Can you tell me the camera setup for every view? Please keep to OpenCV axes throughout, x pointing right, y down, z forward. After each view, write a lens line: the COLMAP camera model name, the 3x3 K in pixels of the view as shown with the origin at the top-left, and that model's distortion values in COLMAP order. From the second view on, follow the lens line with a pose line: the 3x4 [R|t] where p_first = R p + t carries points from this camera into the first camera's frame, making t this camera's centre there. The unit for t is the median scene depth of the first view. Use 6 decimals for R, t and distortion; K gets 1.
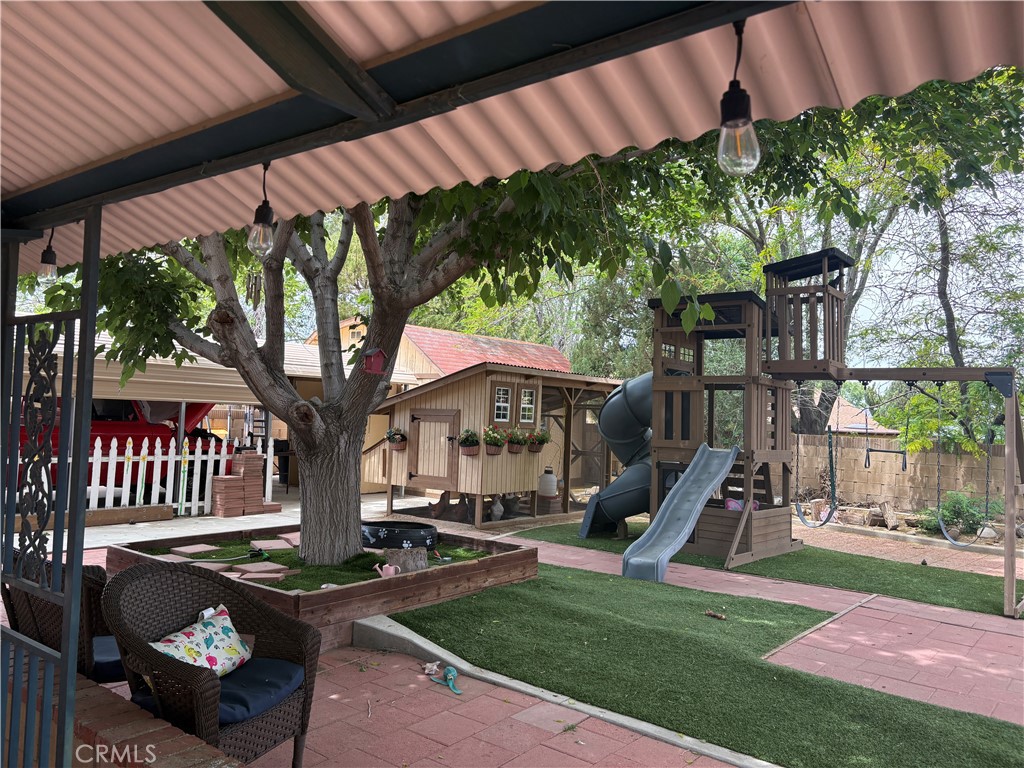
lens RADIAL K [[764.9, 0, 512.0], [0, 764.9, 384.0], [0, 0, 1]] dist [0.096179, -0.142580]
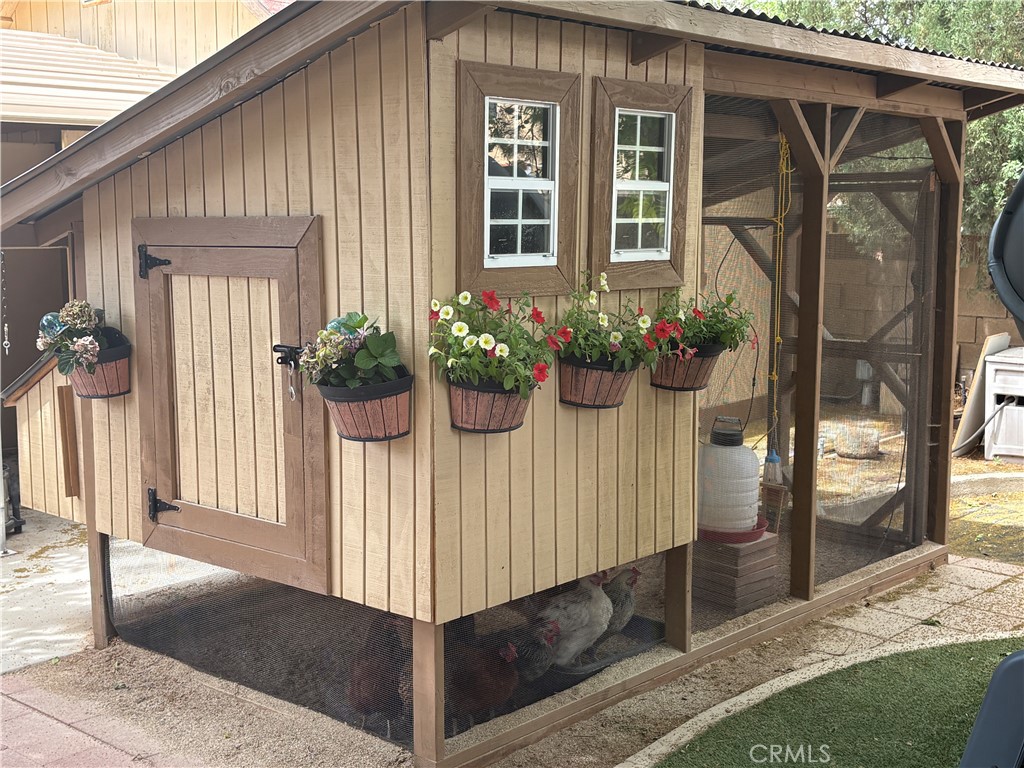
lens RADIAL K [[1311.8, 0, 512.0], [0, 1311.8, 384.0], [0, 0, 1]] dist [0.306558, -1.274288]
pose [[0.996671, -0.033060, -0.074524, 0.009830], [0.045033, 0.985232, 0.165197, 0.021456], [0.067962, -0.168003, 0.983441, 0.650445]]
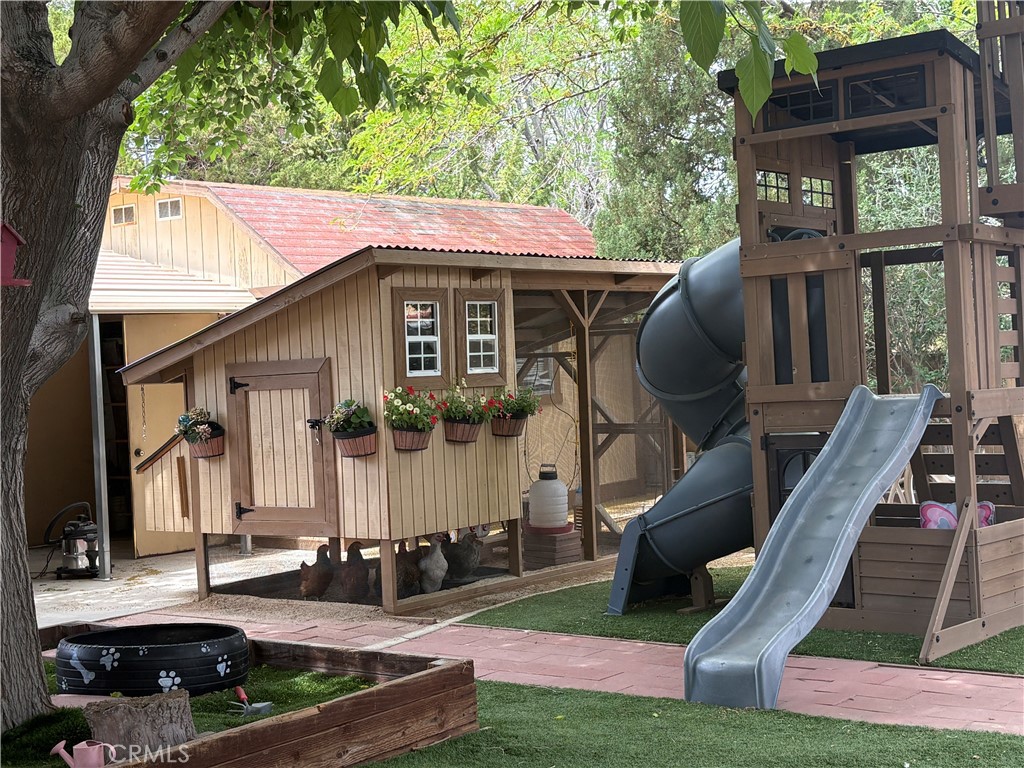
lens RADIAL K [[1531.2, 0, 540.6], [0, 1531.2, 388.2], [0, 0, 1]] dist [0.145472, -0.022347]
pose [[0.996381, -0.084890, 0.004394, 0.051572], [0.084481, 0.994652, 0.059424, 0.008241], [-0.009415, -0.058837, 0.998223, 0.092627]]
